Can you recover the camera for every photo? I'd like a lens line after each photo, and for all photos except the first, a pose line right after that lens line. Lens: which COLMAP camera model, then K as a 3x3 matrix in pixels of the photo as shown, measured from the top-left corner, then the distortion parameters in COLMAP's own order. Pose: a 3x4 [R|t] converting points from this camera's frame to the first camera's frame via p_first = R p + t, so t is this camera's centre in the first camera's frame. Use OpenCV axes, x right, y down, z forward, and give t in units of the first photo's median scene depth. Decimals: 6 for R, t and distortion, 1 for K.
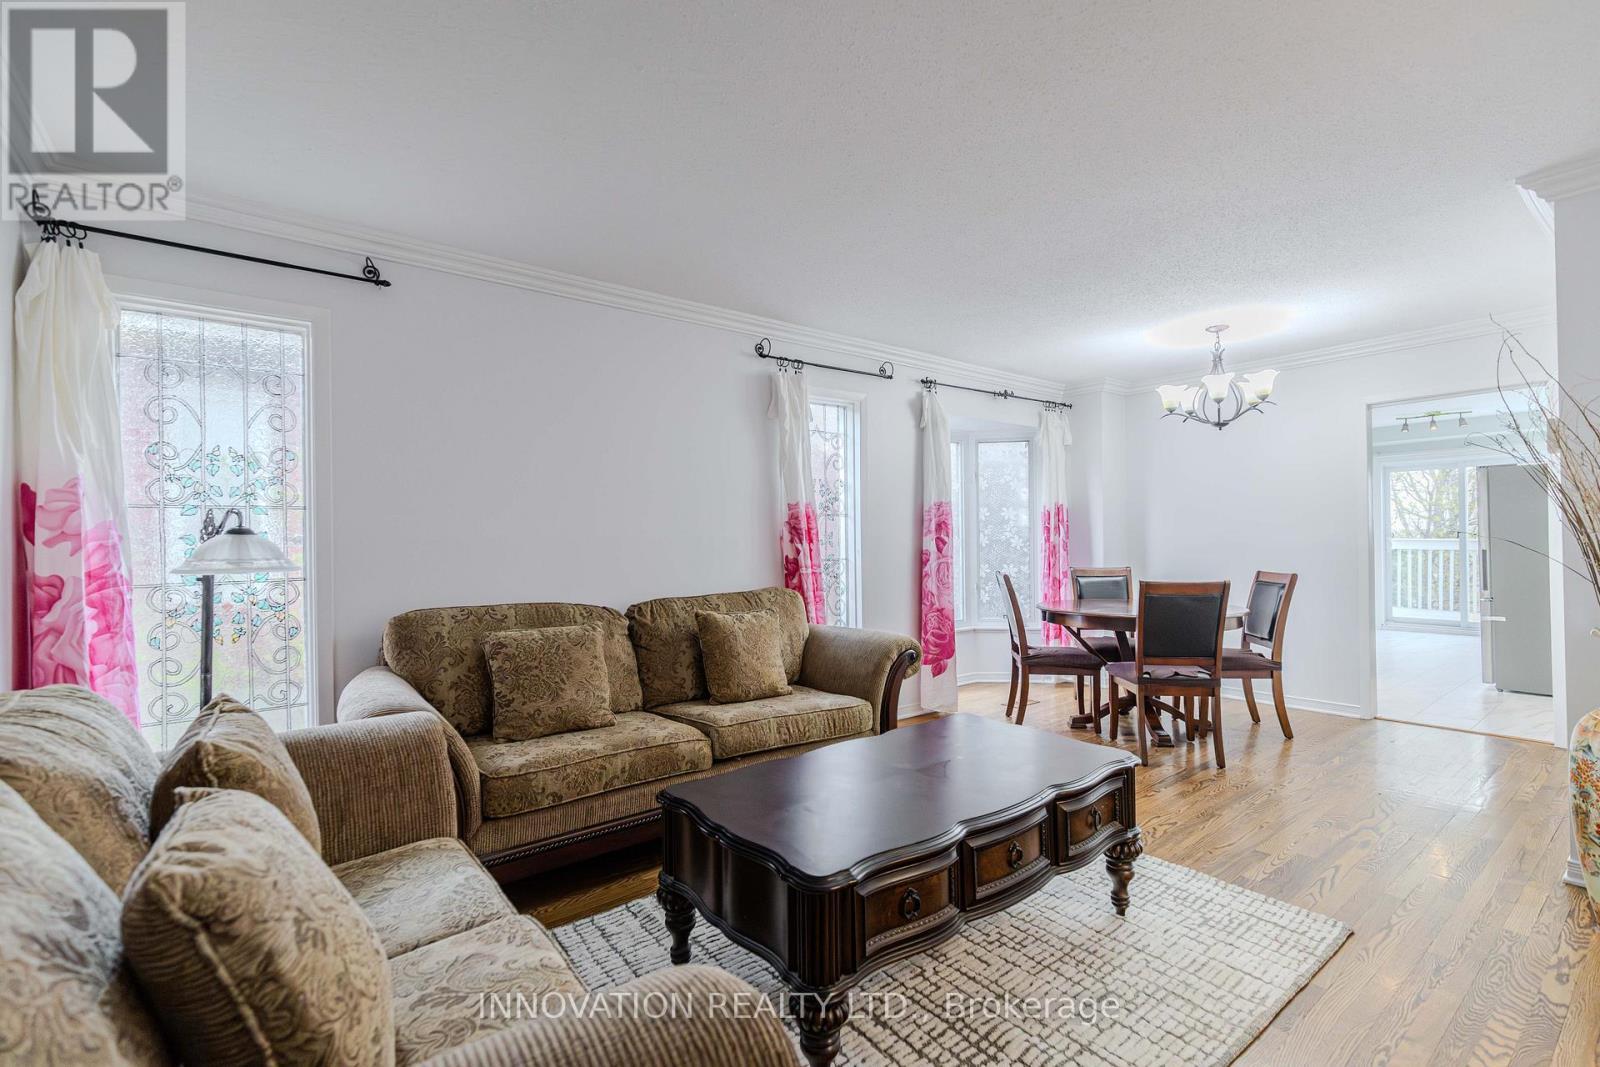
lens RADIAL K [[717.1, 0, 792.0], [0, 717.1, 535.6], [0, 0, 1]] dist [-0.000965, -0.000597]
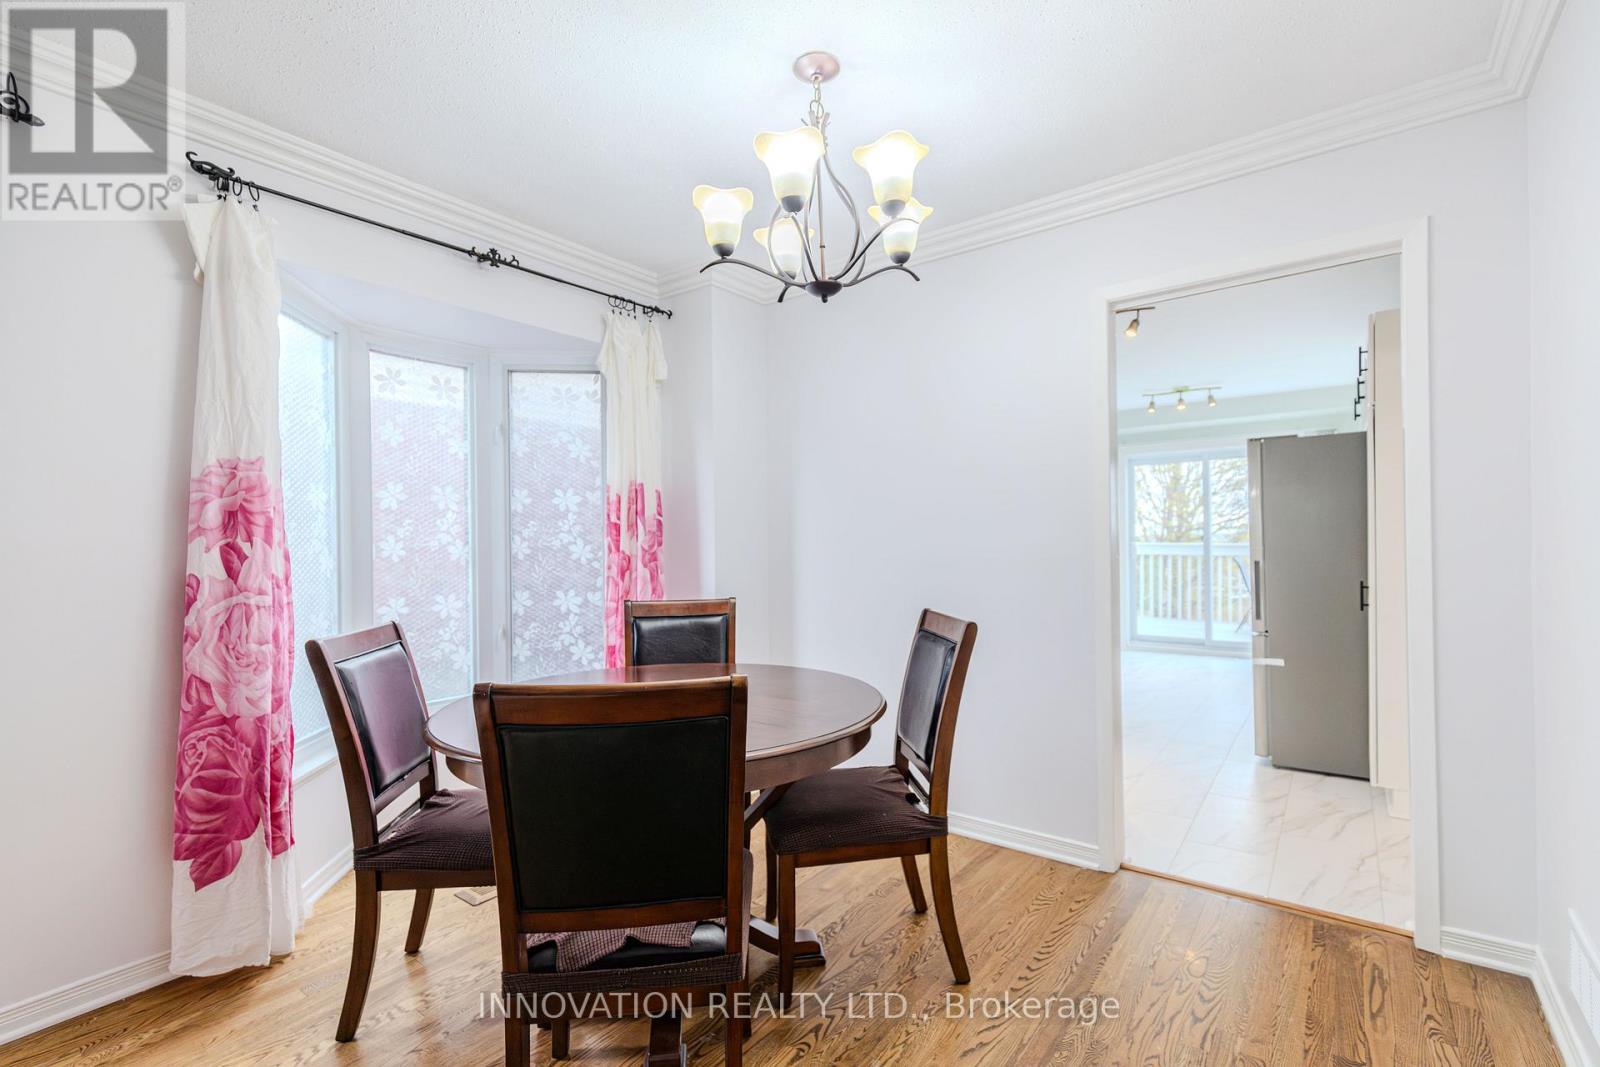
lens RADIAL K [[717.1, 0, 805.8], [0, 717.1, 536.6], [0, 0, 1]] dist [-0.000965, -0.000597]
pose [[0.963737, 0.001043, 0.266853, 0.350882], [0.000464, 0.999984, -0.005587, 0.000644], [-0.266854, 0.005508, 0.963721, 0.431627]]
